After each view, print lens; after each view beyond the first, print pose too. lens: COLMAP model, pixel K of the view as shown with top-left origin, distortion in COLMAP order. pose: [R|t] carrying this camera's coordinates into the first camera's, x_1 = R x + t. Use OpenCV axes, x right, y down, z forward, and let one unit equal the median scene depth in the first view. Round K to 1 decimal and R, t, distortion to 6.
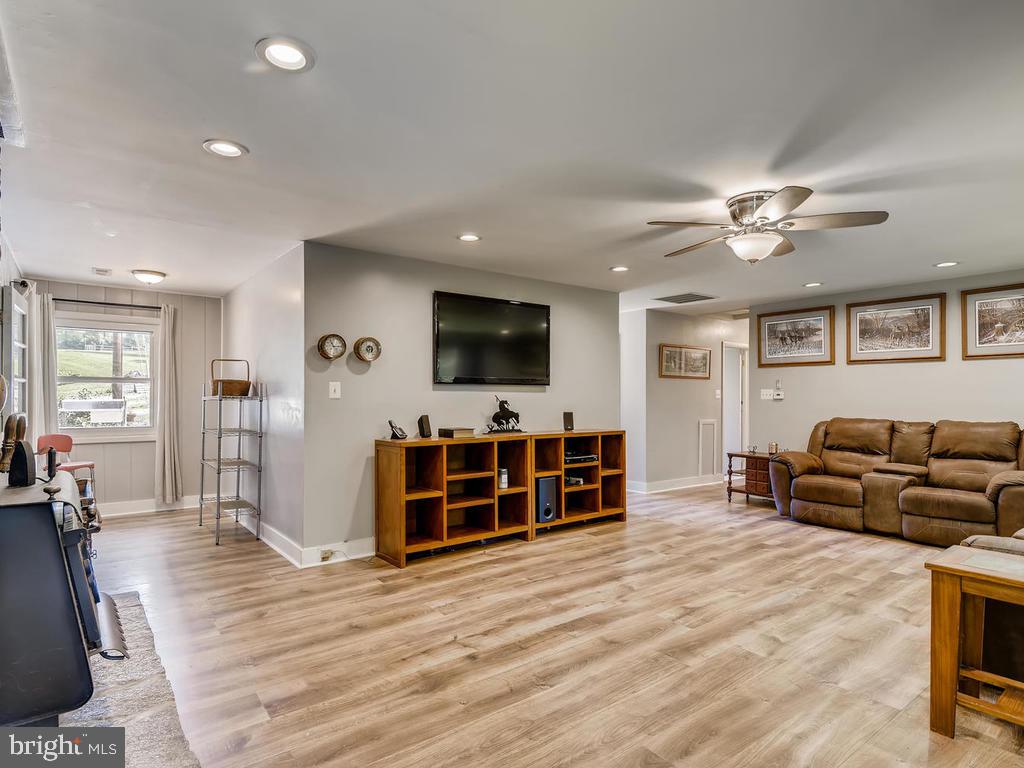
lens RADIAL K [[569.0, 0, 509.2], [0, 569.0, 386.3], [0, 0, 1]] dist [-0.000889, 0.000083]
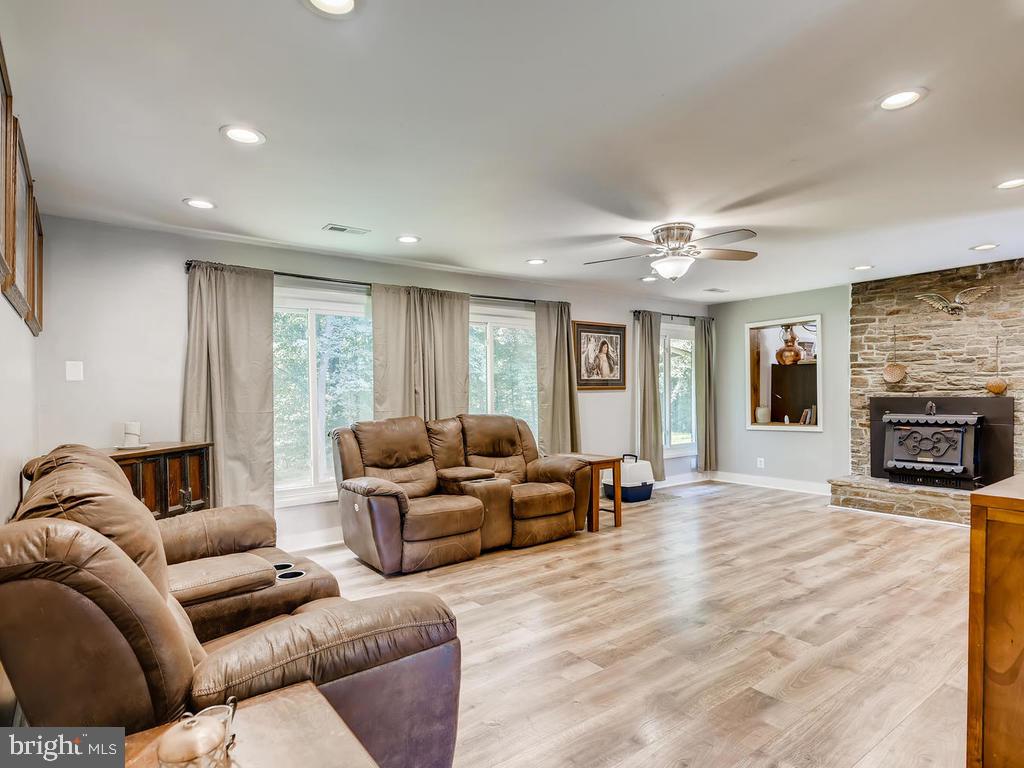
lens RADIAL K [[569.0, 0, 509.2], [0, 569.0, 386.3], [0, 0, 1]] dist [-0.000889, 0.000083]
pose [[-0.999827, 0.010282, 0.015501, 0.567932], [0.009869, 0.999601, -0.026475, 0.031543], [-0.015767, -0.026318, -0.999529, 1.672869]]
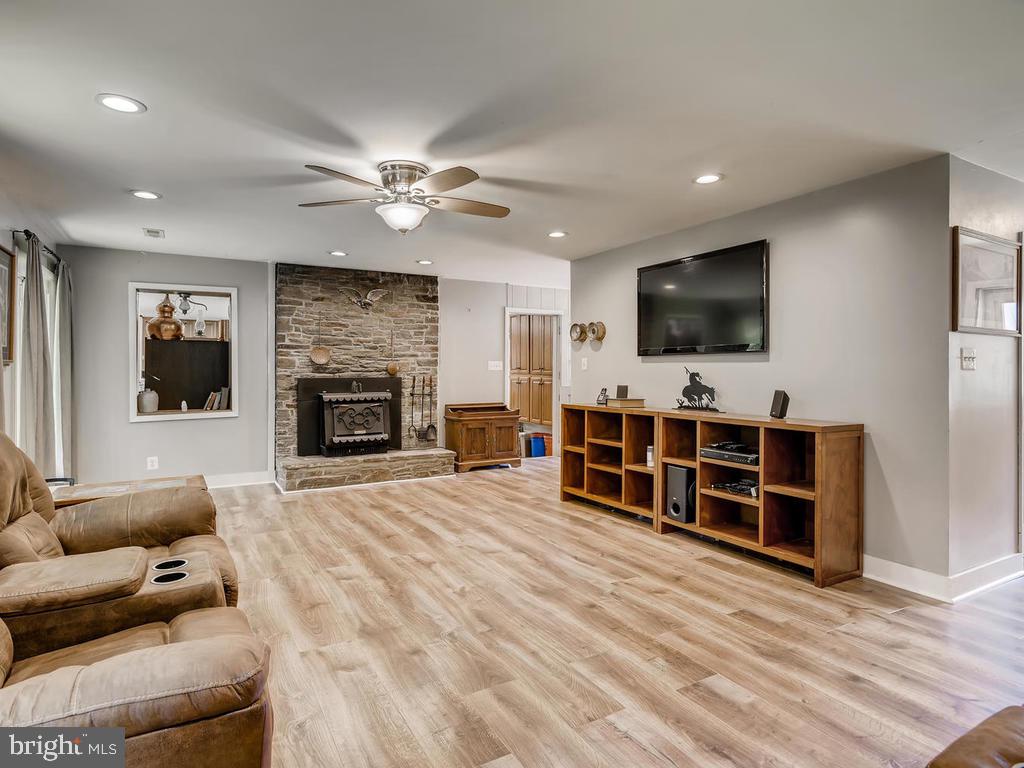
lens RADIAL K [[566.5, 0, 500.7], [0, 566.5, 358.2], [0, 0, 1]] dist [0.003723, 0.000323]
pose [[-0.144494, -0.021846, -0.989264, 1.031150], [0.015866, 0.999577, -0.024391, 0.022930], [0.989378, -0.019220, -0.144086, 0.977502]]
